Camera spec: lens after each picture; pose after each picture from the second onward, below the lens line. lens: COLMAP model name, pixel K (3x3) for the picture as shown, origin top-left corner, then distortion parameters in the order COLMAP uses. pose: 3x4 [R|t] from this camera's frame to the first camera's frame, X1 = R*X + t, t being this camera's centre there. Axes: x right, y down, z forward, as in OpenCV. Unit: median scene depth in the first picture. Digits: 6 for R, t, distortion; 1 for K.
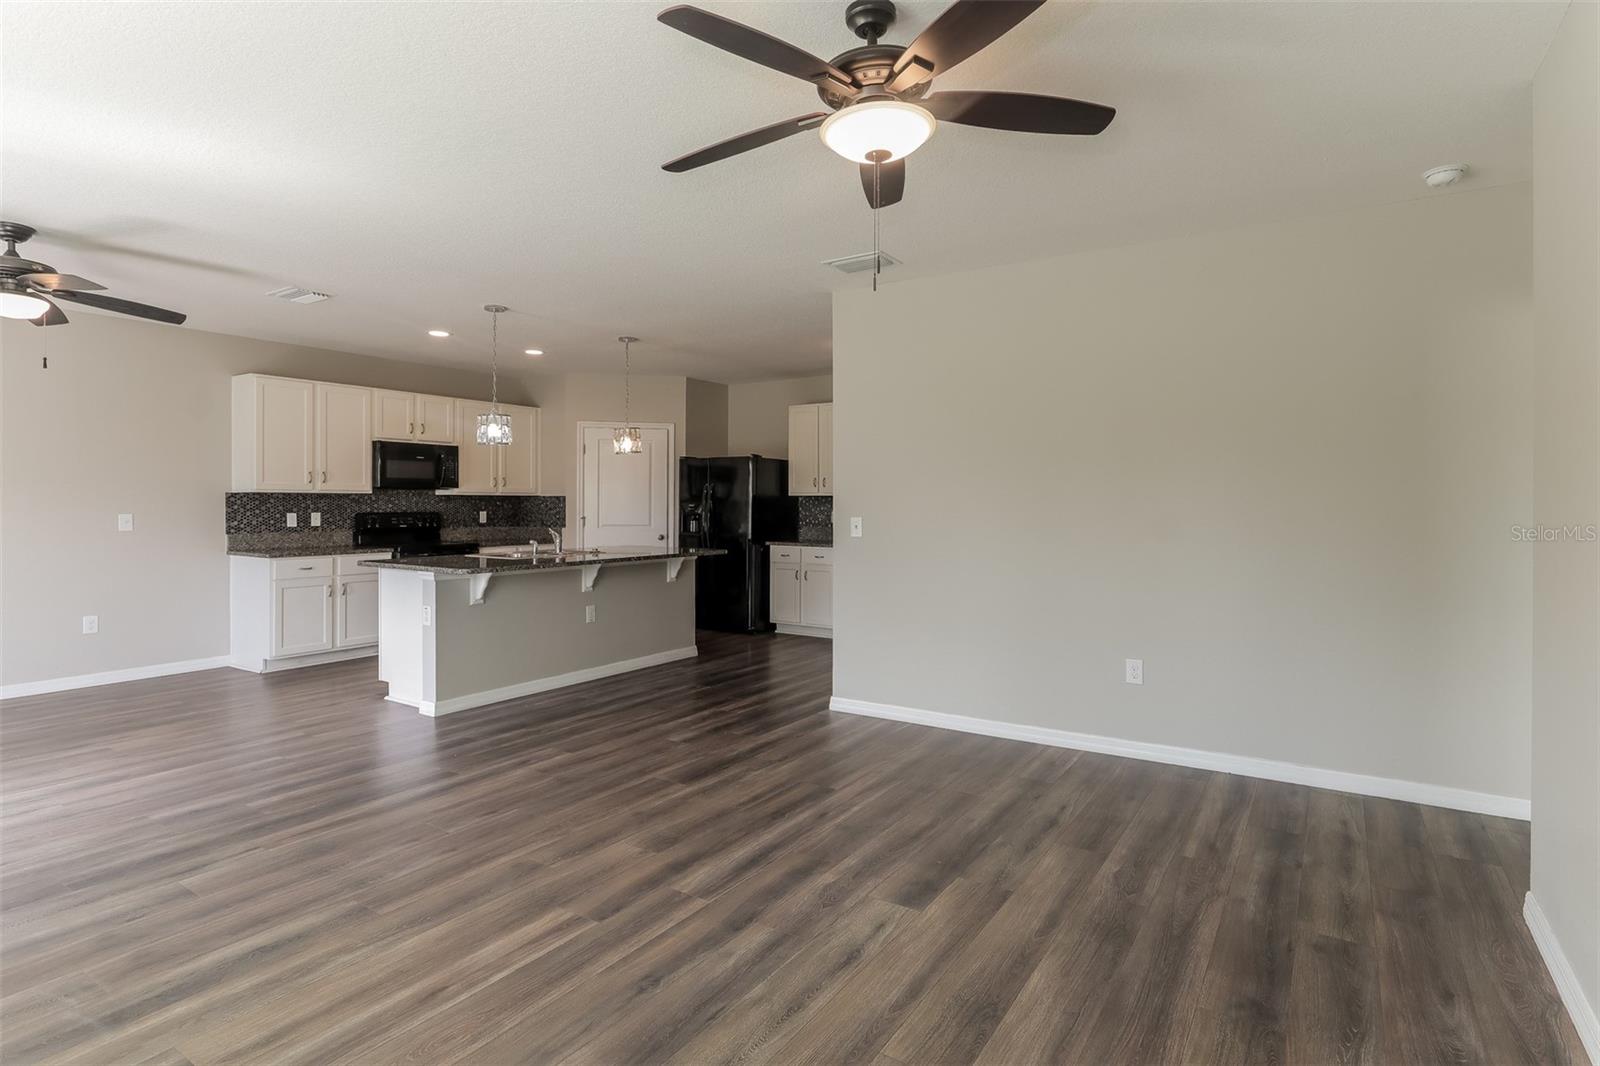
lens RADIAL K [[819.3, 0, 802.2], [0, 819.3, 499.5], [0, 0, 1]] dist [-0.001113, -0.000241]
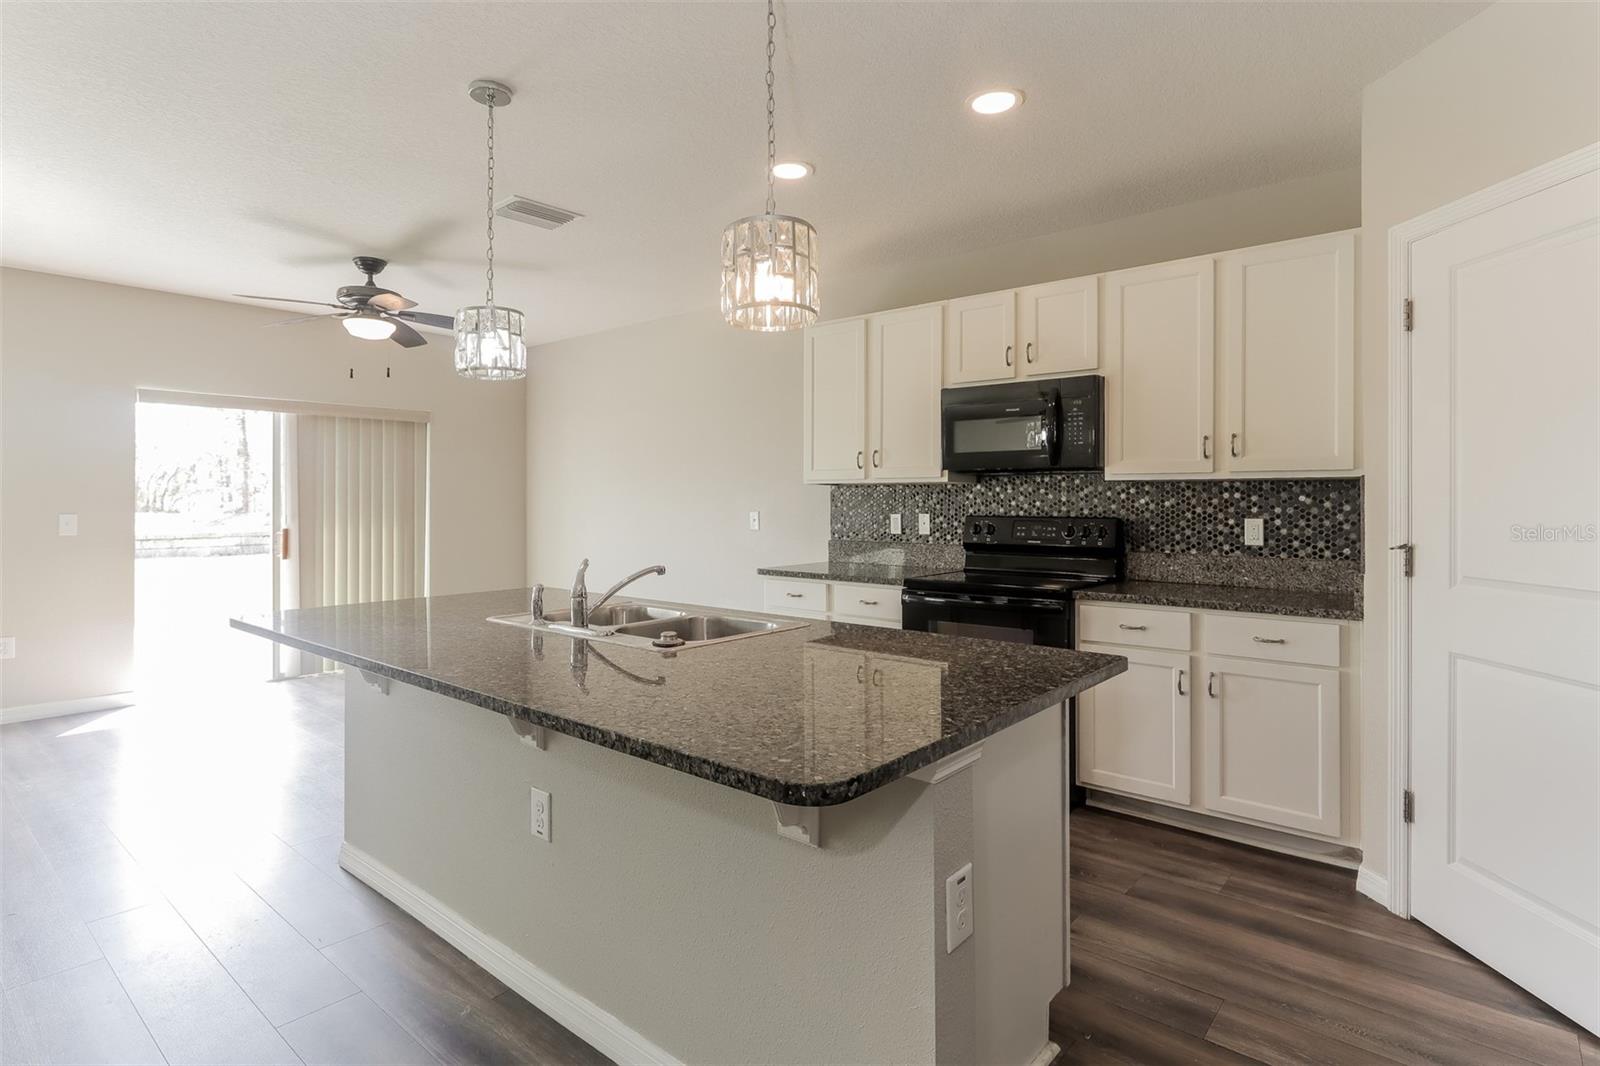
lens RADIAL K [[819.3, 0, 802.2], [0, 819.3, 499.5], [0, 0, 1]] dist [-0.001113, -0.000241]
pose [[-0.123125, 0.003825, -0.992384, 0.059834], [0.009476, 0.999952, 0.002679, 0.001887], [0.992346, -0.009074, -0.123155, 0.955363]]
